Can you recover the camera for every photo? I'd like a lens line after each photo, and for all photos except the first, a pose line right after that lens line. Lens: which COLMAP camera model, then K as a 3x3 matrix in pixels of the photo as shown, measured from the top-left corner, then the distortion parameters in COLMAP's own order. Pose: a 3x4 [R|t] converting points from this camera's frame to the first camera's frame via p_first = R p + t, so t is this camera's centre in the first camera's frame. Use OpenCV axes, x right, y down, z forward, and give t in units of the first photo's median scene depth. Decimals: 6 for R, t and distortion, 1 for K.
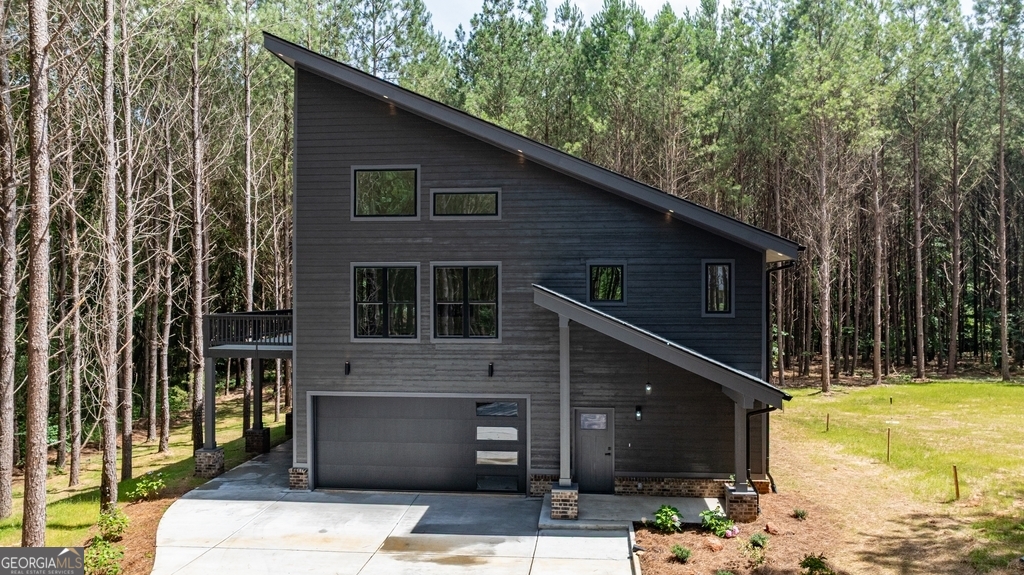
lens RADIAL K [[741.7, 0, 515.6], [0, 741.7, 280.8], [0, 0, 1]] dist [0.009650, 0.000747]
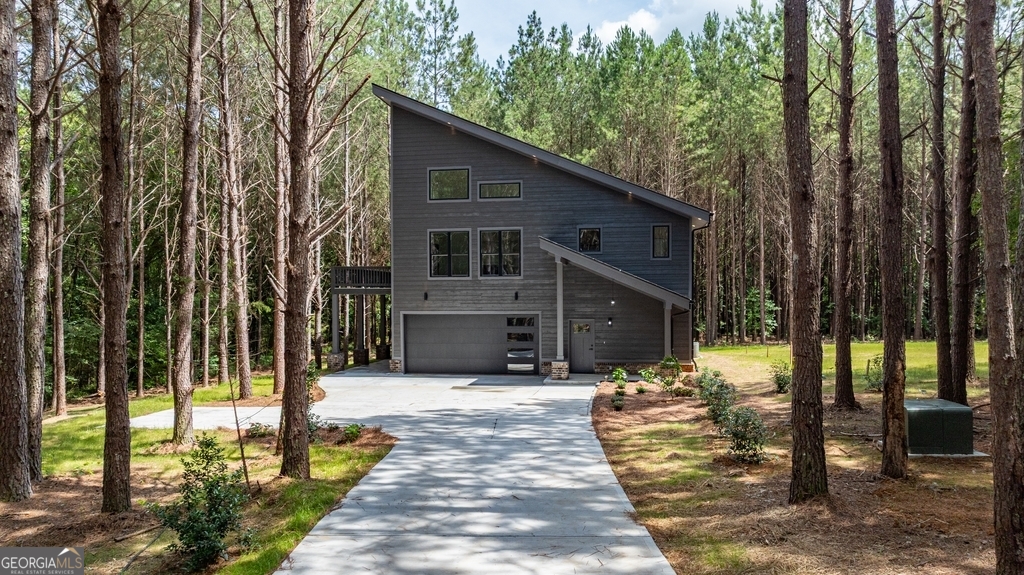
lens RADIAL K [[741.7, 0, 511.1], [0, 741.7, 294.2], [0, 0, 1]] dist [0.009650, 0.000747]
pose [[0.997531, -0.004585, -0.070077, 0.063694], [0.005307, 0.999935, 0.010131, 0.097475], [0.070026, -0.010478, 0.997490, -0.552509]]
